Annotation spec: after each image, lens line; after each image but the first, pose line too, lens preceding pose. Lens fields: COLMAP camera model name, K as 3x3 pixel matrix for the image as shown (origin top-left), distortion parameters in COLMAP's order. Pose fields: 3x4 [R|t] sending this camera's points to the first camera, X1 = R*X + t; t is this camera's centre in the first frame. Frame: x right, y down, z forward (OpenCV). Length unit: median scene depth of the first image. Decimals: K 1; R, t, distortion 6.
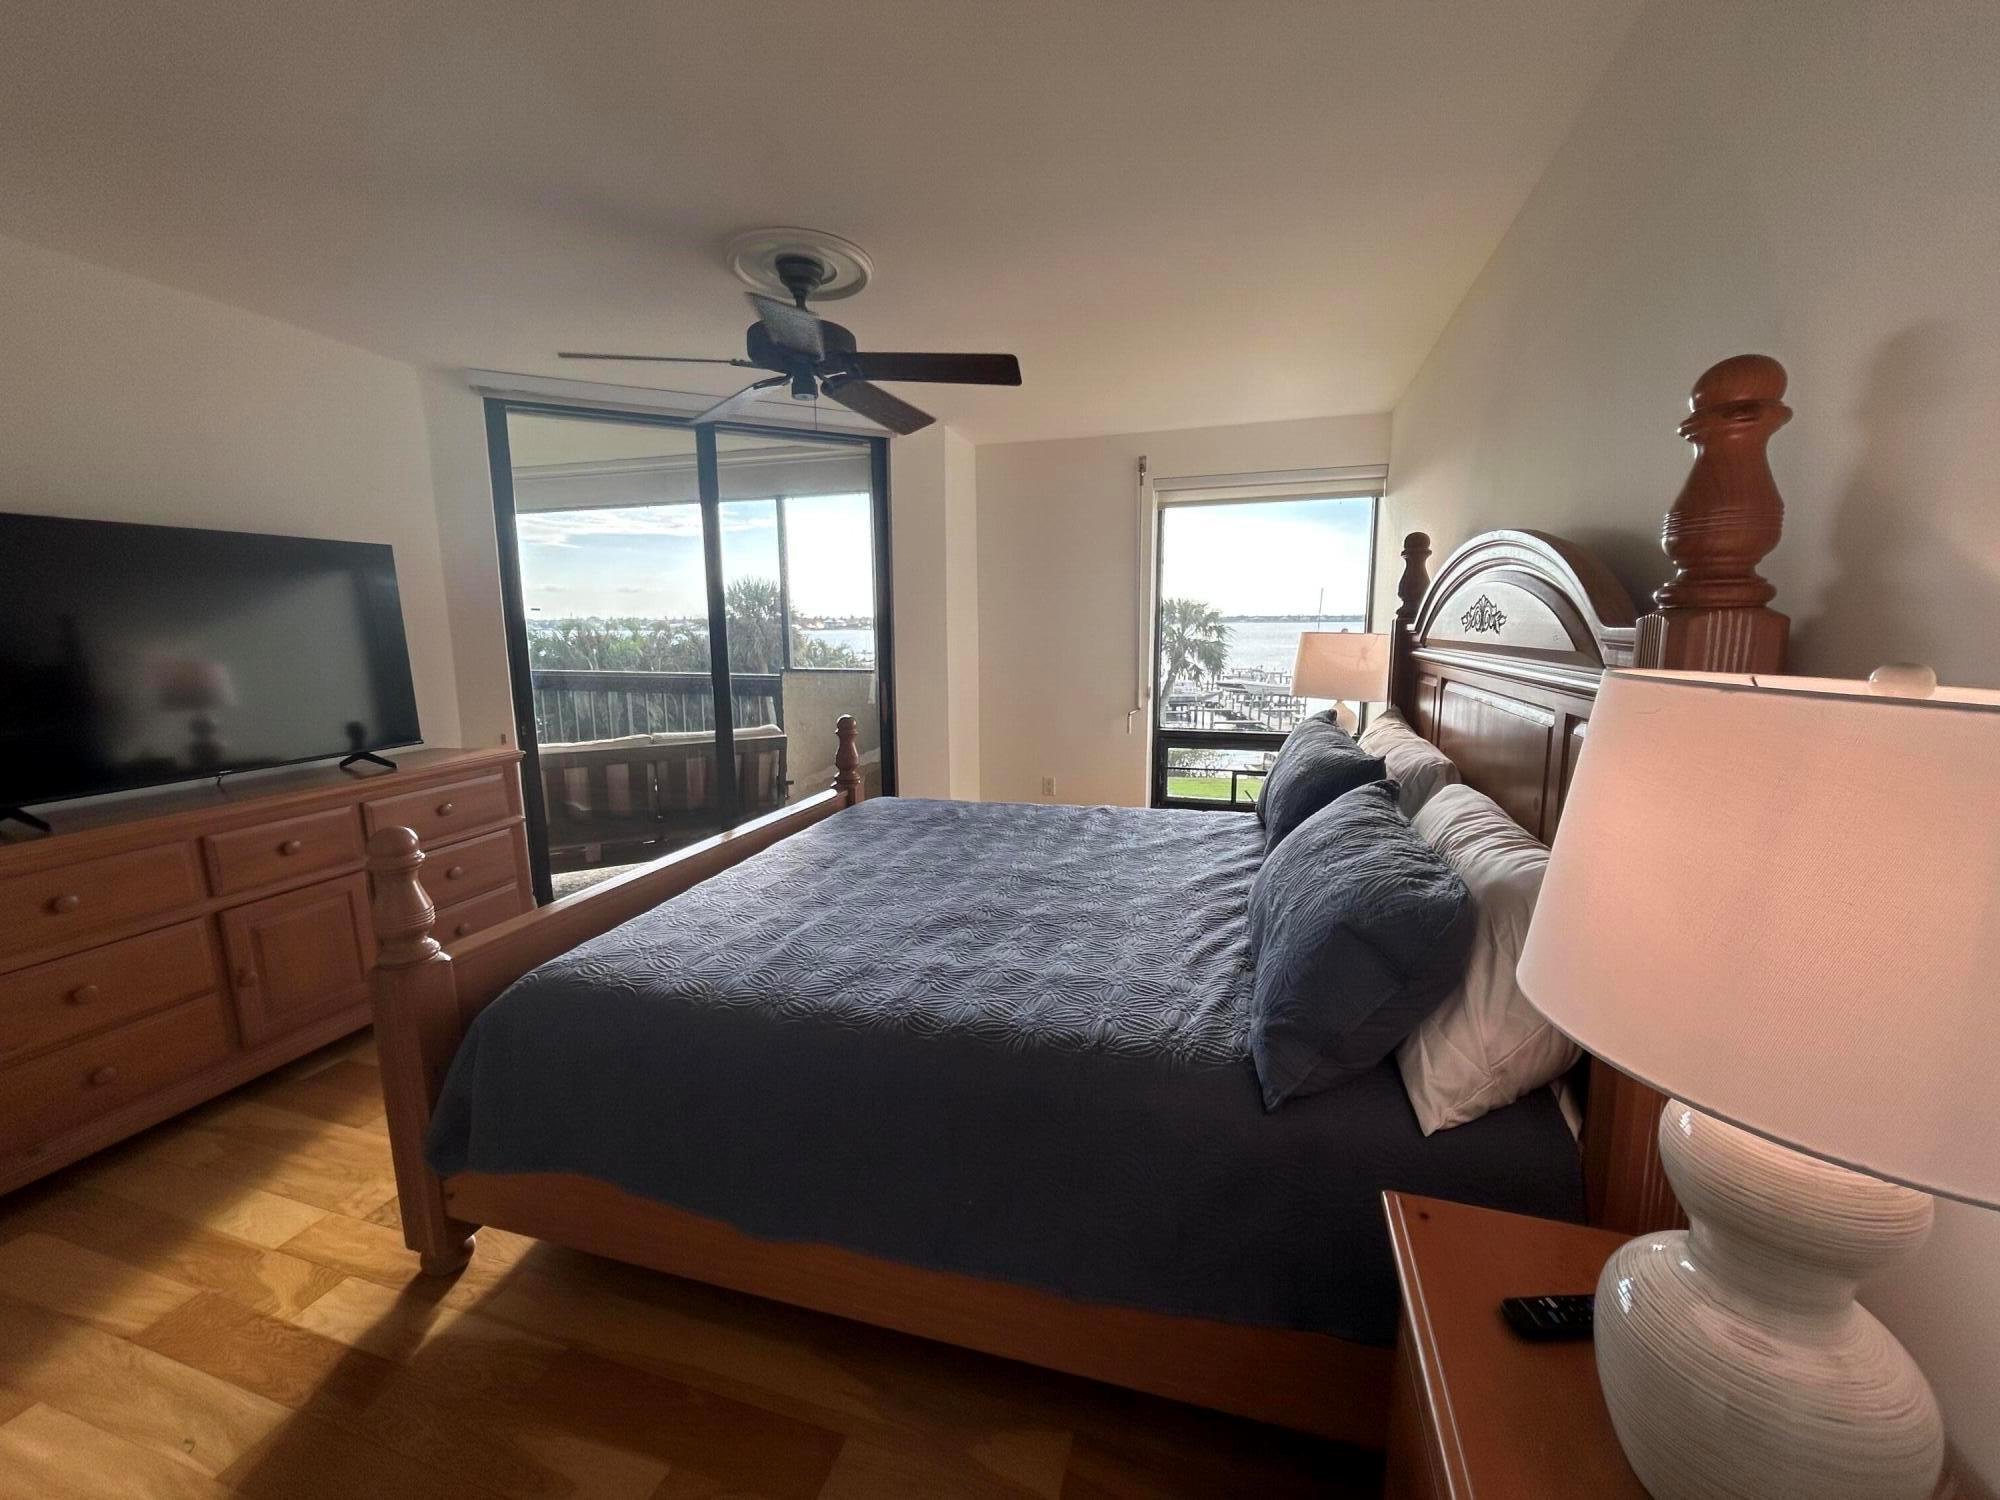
lens RADIAL K [[820.9, 0, 988.2], [0, 820.9, 746.6], [0, 0, 1]] dist [-0.003051, 0.000241]
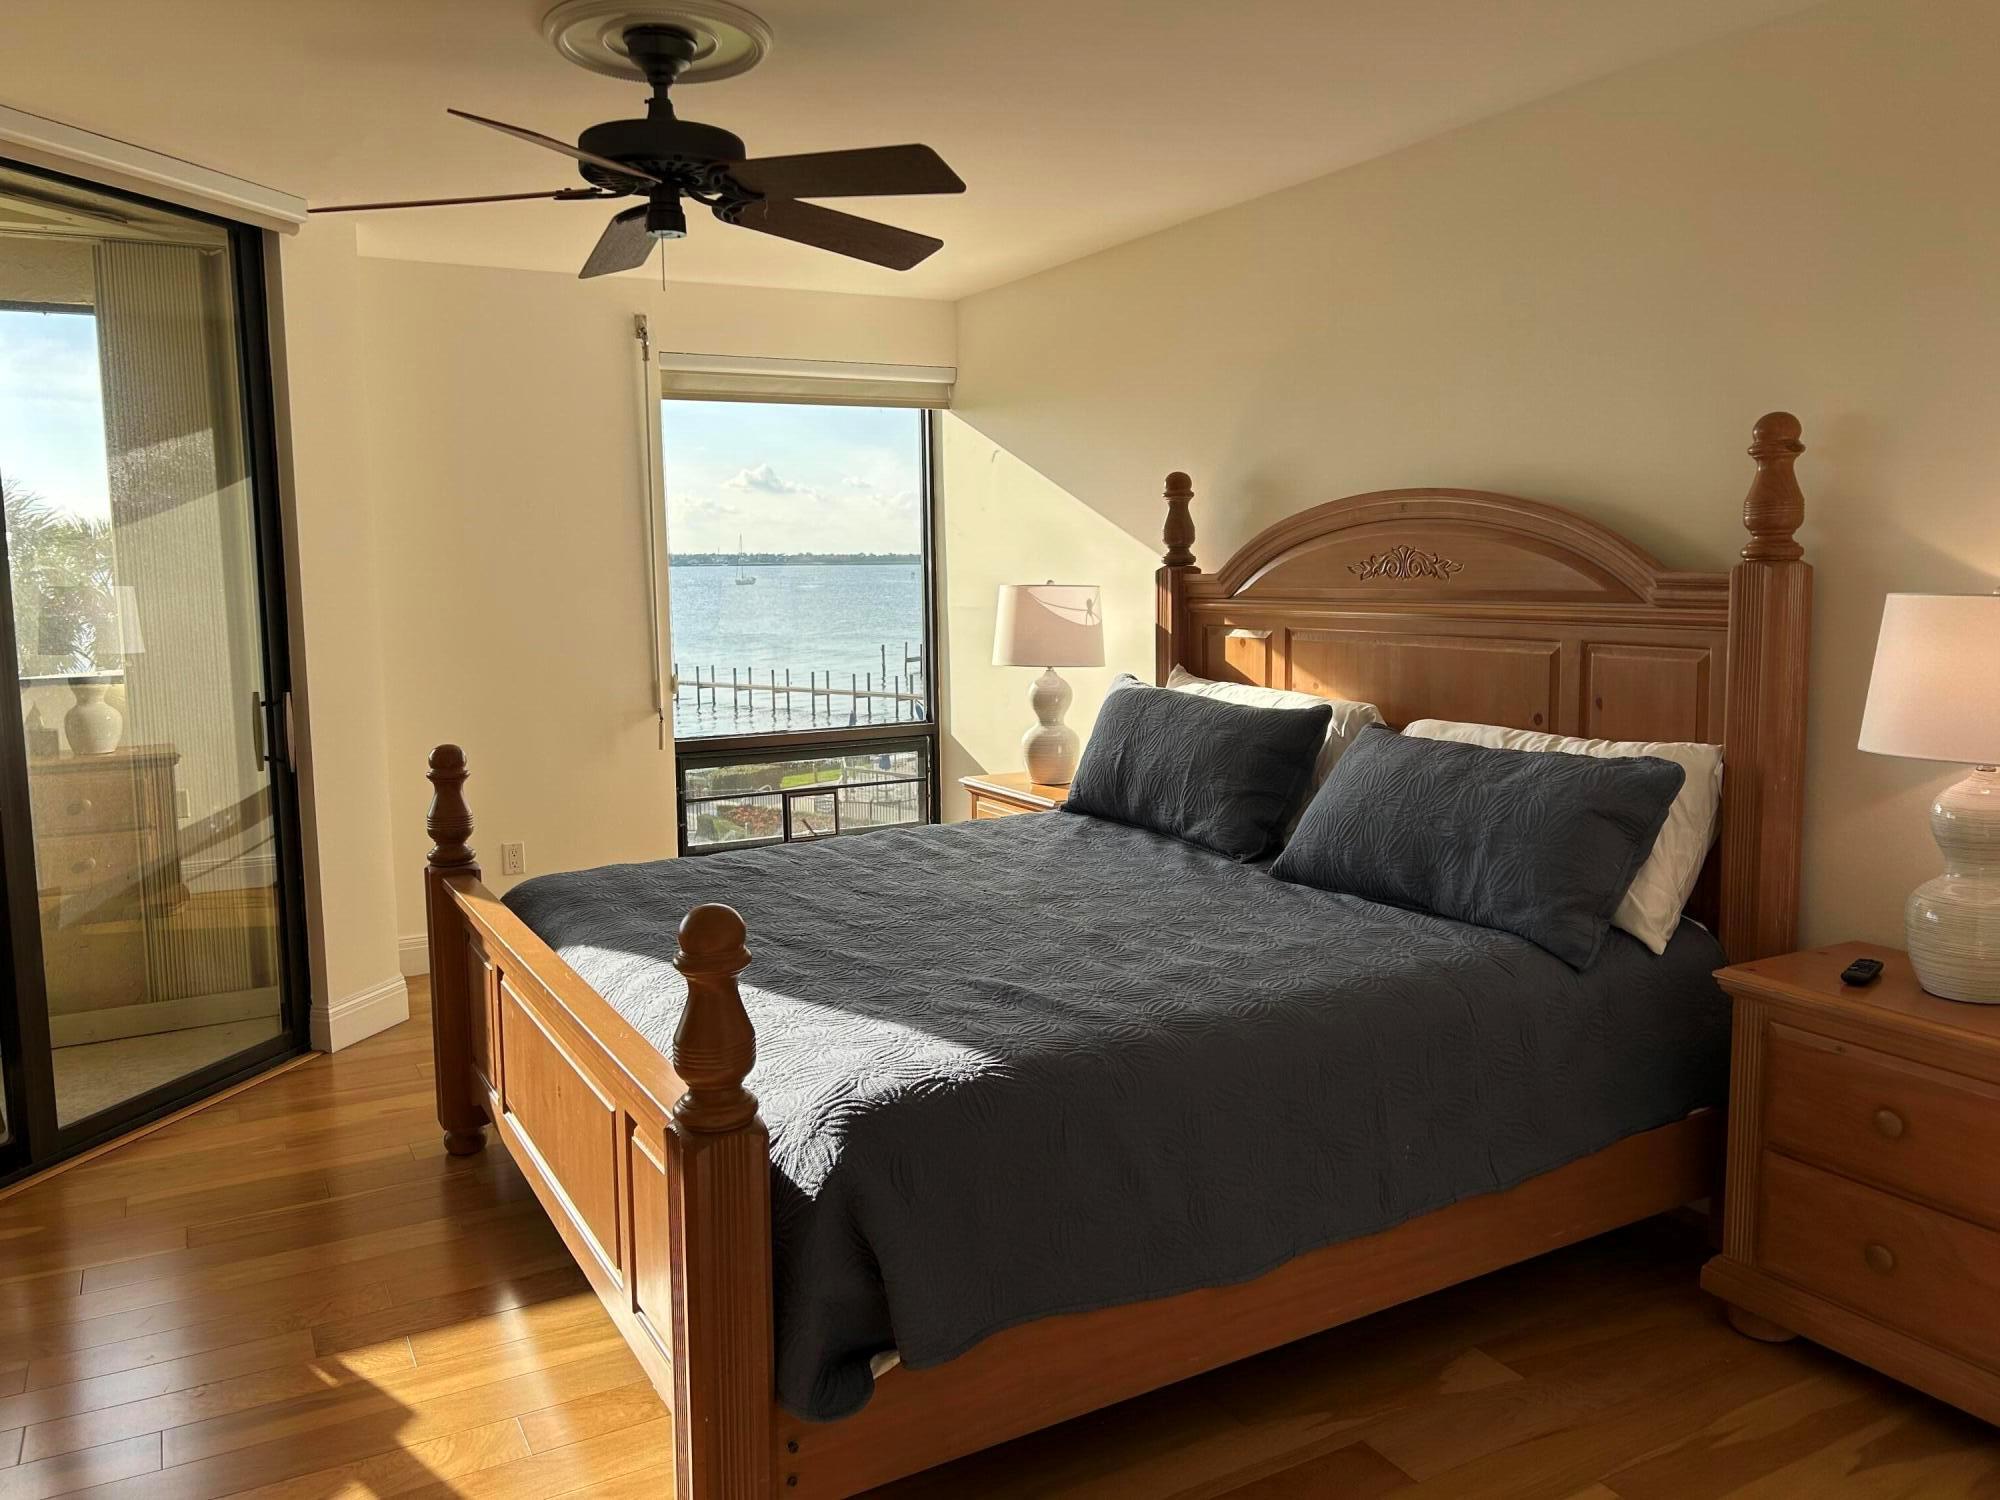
lens RADIAL K [[1514.8, 0, 993.8], [0, 1514.8, 733.9], [0, 0, 1]] dist [0.066408, -0.078307]
pose [[0.687558, -0.085014, 0.721136, -0.501938], [0.115991, 0.993229, 0.006501, -0.005827], [-0.716806, 0.079175, 0.692763, 0.007626]]
